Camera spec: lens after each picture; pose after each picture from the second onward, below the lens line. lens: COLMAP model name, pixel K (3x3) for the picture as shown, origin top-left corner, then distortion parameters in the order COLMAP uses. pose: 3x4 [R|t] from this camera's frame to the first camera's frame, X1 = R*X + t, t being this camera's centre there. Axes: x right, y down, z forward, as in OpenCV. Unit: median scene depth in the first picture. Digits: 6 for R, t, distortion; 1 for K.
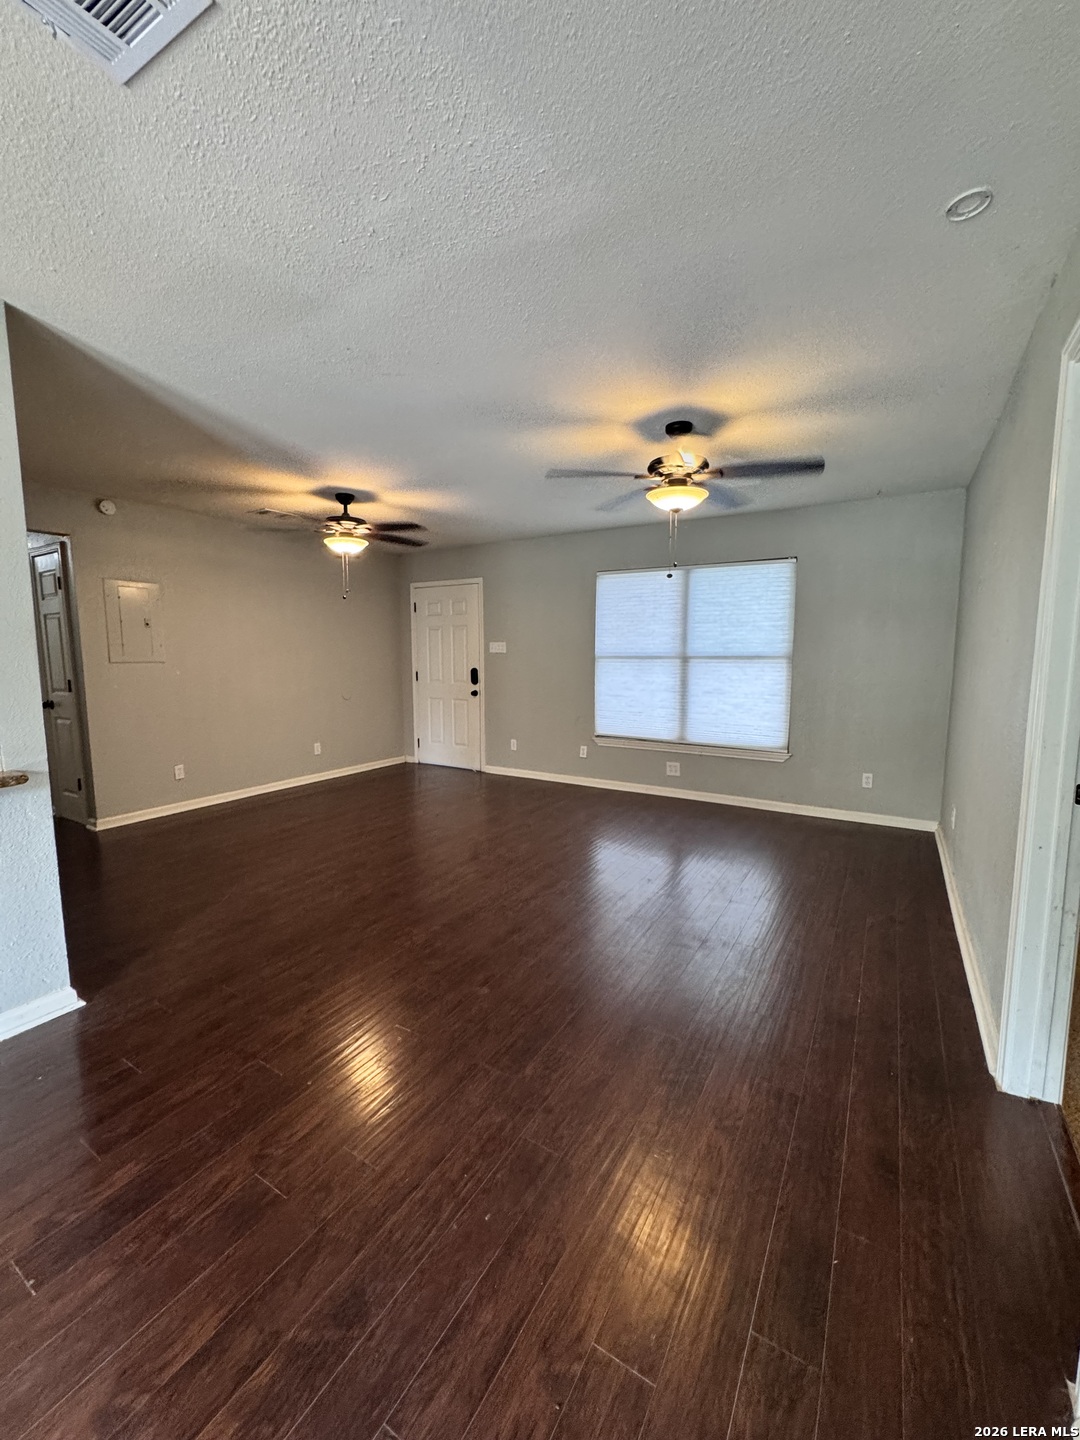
lens RADIAL K [[583.1, 0, 540.0], [0, 583.1, 720.0], [0, 0, 1]] dist [0.000184, -0.000005]
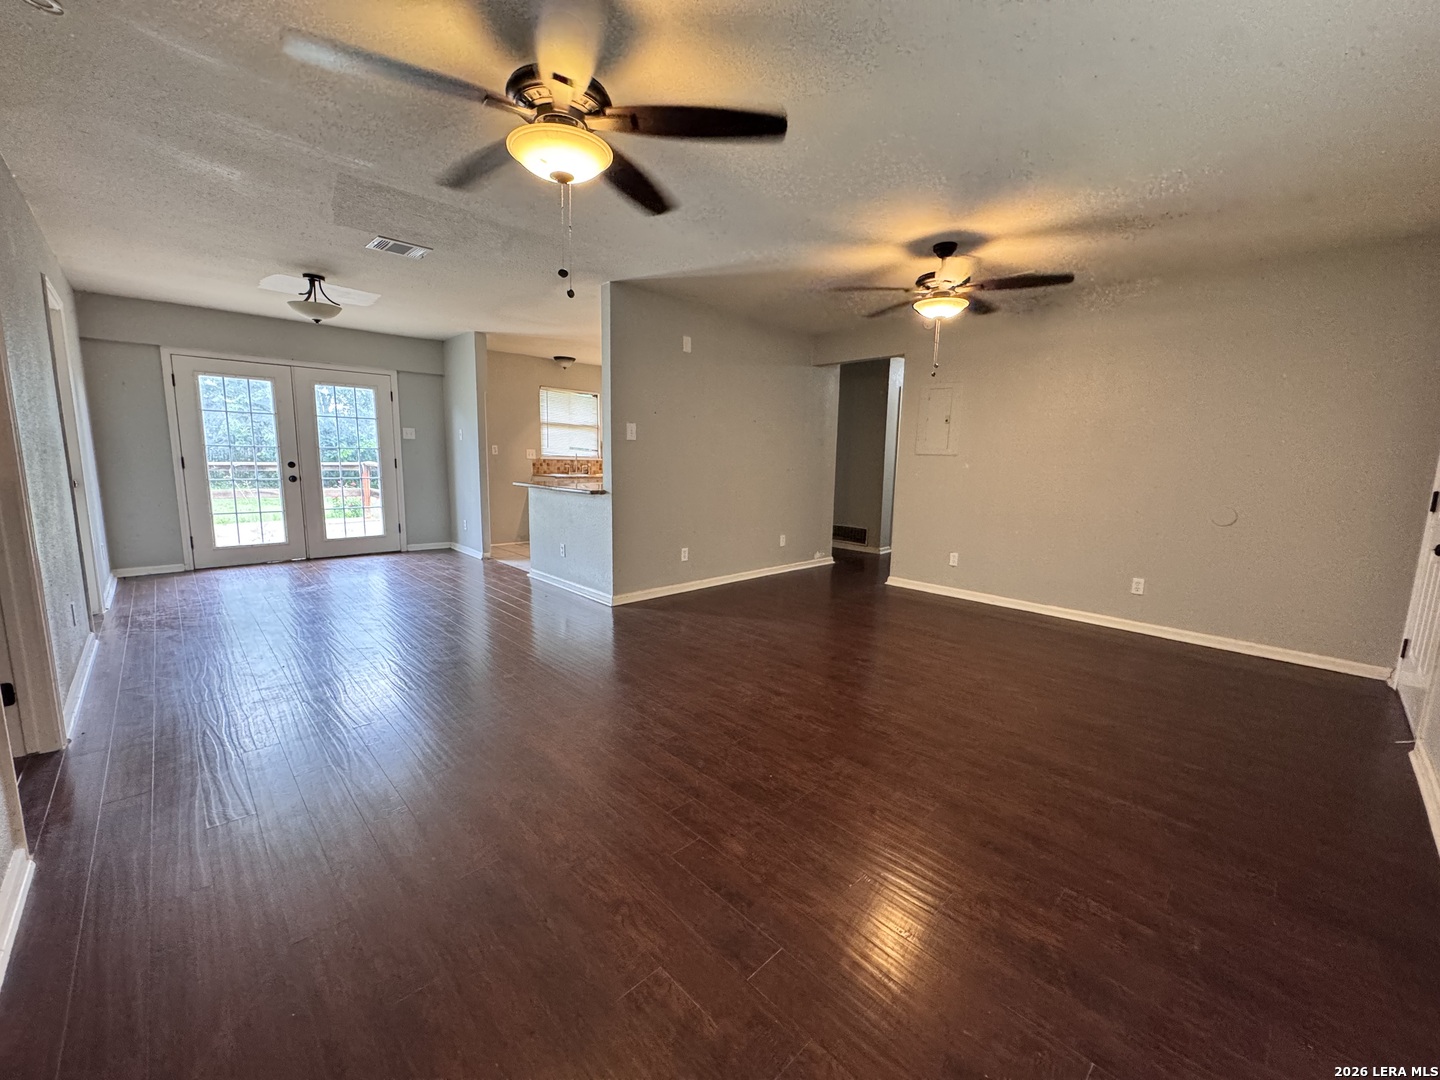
lens RADIAL K [[583.1, 0, 720.0], [0, 583.1, 540.0], [0, 0, 1]] dist [0.000184, -0.000005]
pose [[-0.265459, 0.143091, -0.953445, 0.679960], [-0.123540, 0.975724, 0.180830, -0.113605], [0.956174, 0.165791, -0.241337, 1.122010]]
